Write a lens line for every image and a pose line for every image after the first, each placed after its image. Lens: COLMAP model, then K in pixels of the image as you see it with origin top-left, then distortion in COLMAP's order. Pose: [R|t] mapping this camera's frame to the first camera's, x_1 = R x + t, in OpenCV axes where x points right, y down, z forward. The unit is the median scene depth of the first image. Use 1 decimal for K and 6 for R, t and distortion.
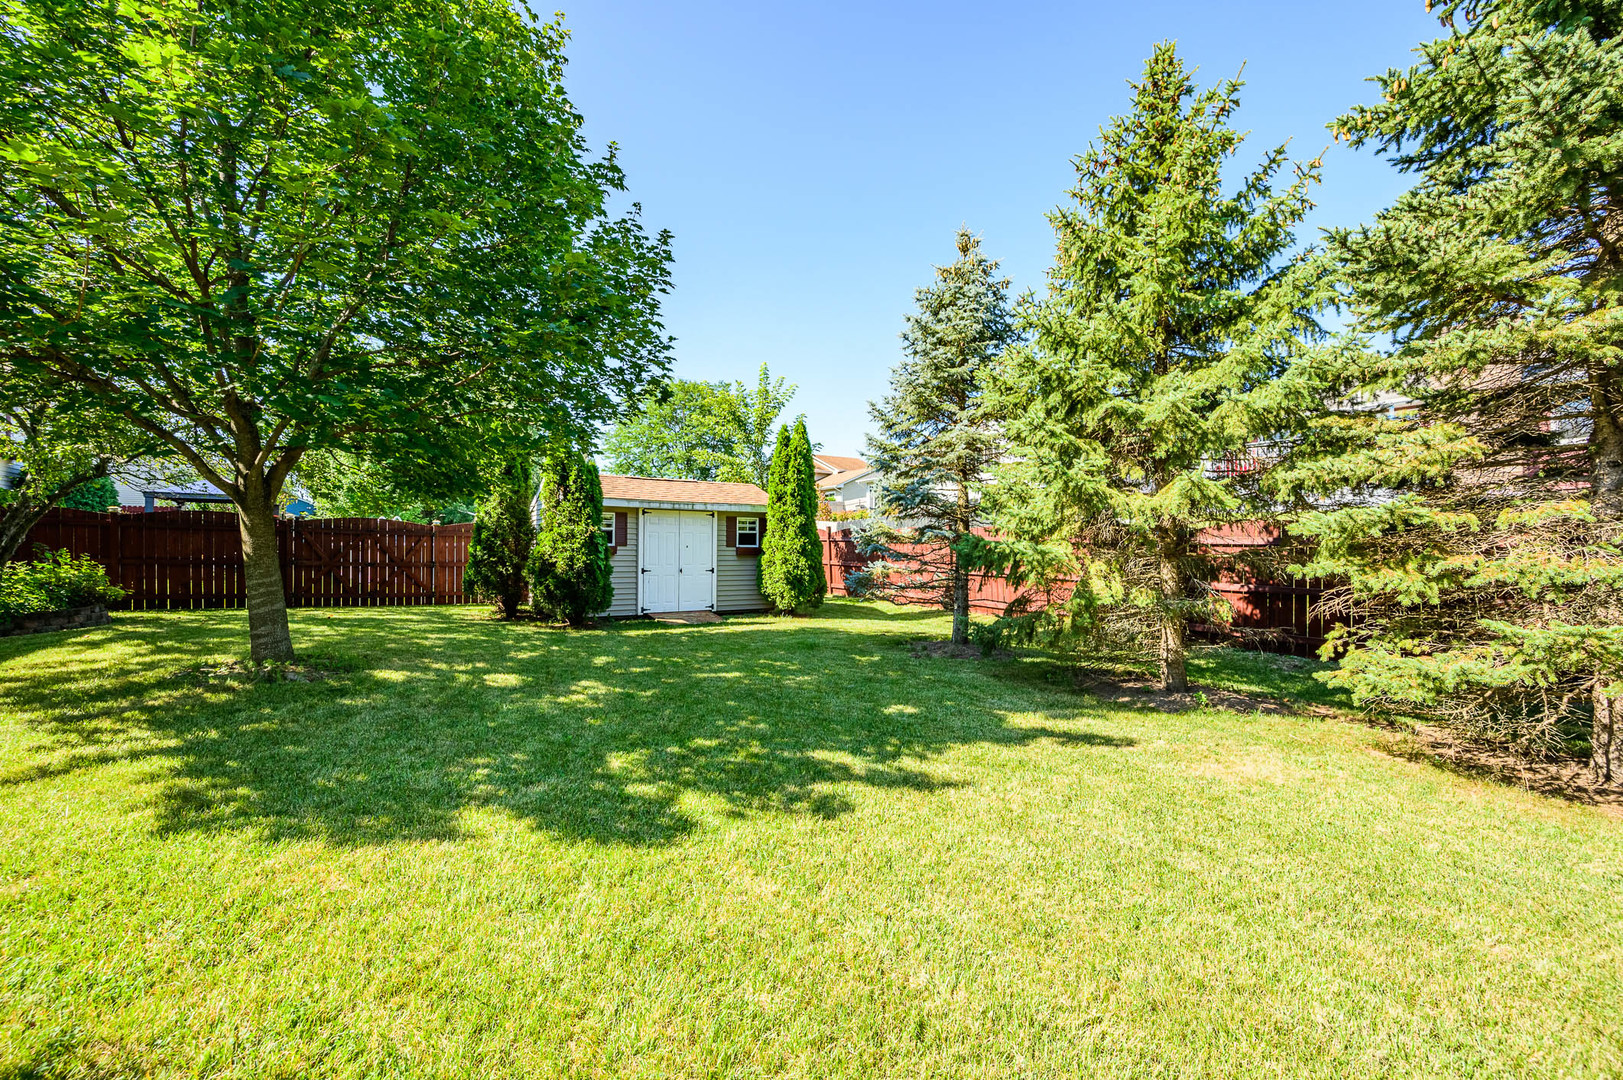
lens RADIAL K [[646.7, 0, 813.6], [0, 646.7, 527.3], [0, 0, 1]] dist [-0.000724, -0.000137]
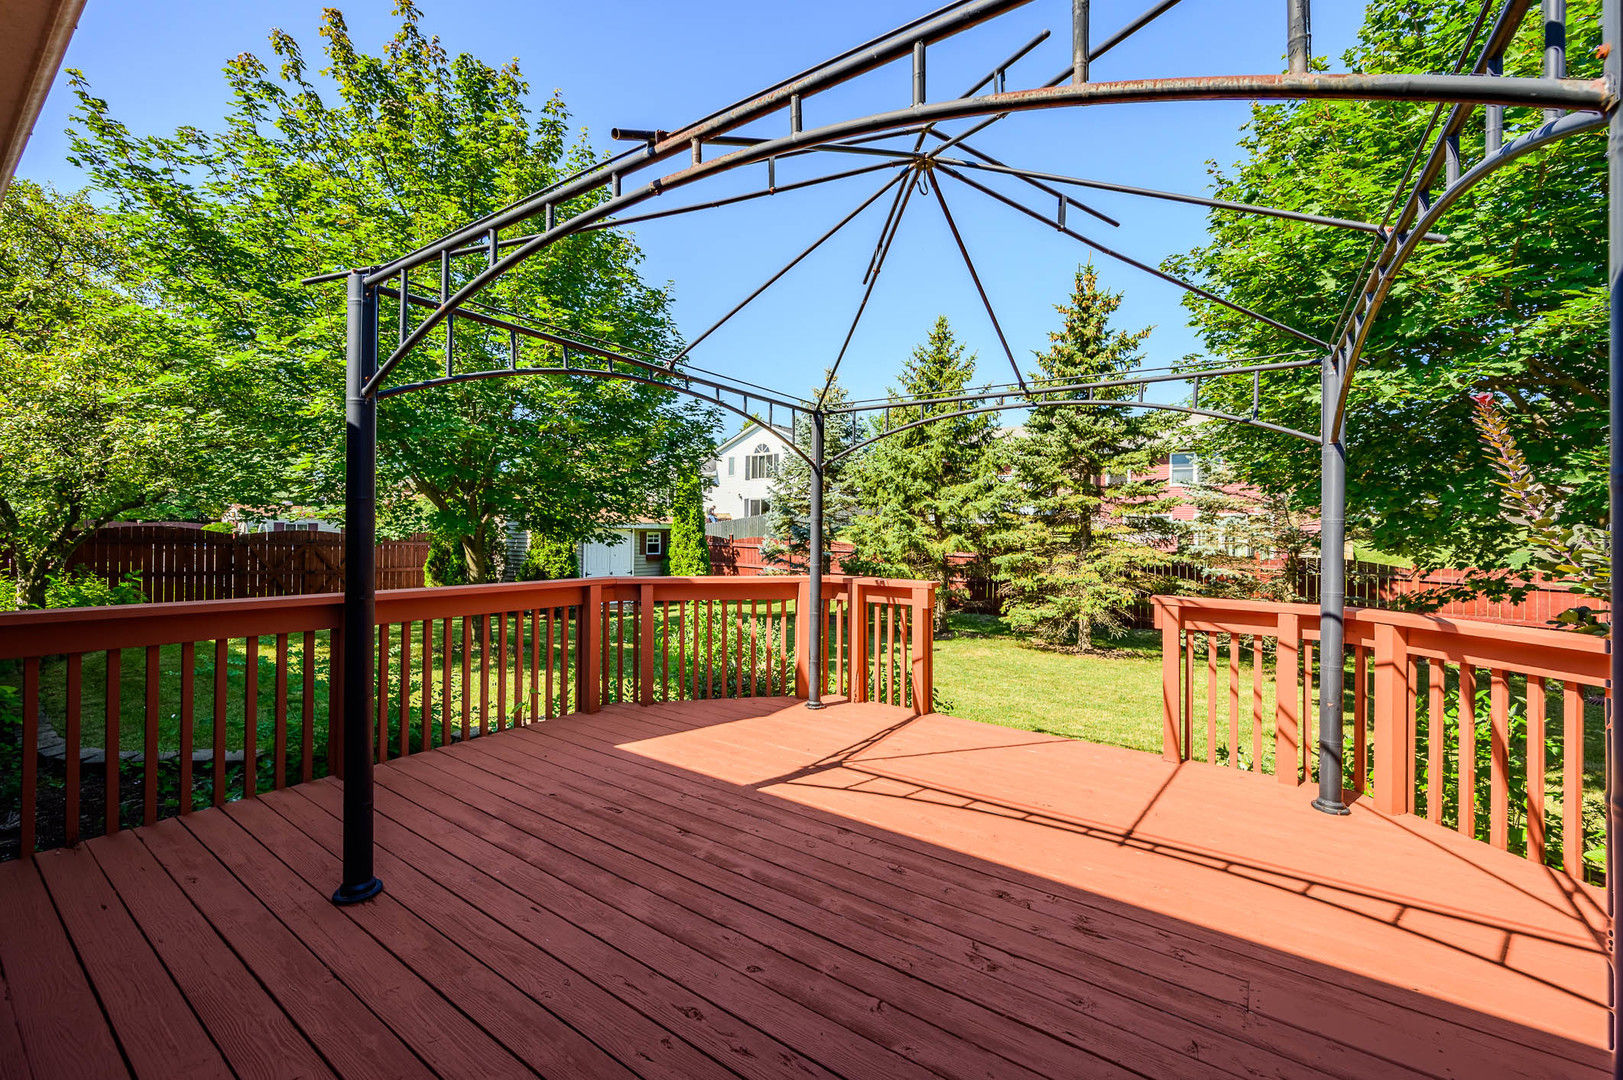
lens RADIAL K [[667.1, 0, 817.6], [0, 667.1, 506.6], [0, 0, 1]] dist [-0.001095, -0.000311]
pose [[0.914709, 0.020523, 0.403592, -0.821972], [-0.020300, 0.999782, -0.004831, -0.160987], [-0.403603, -0.003774, 0.914926, -0.963280]]
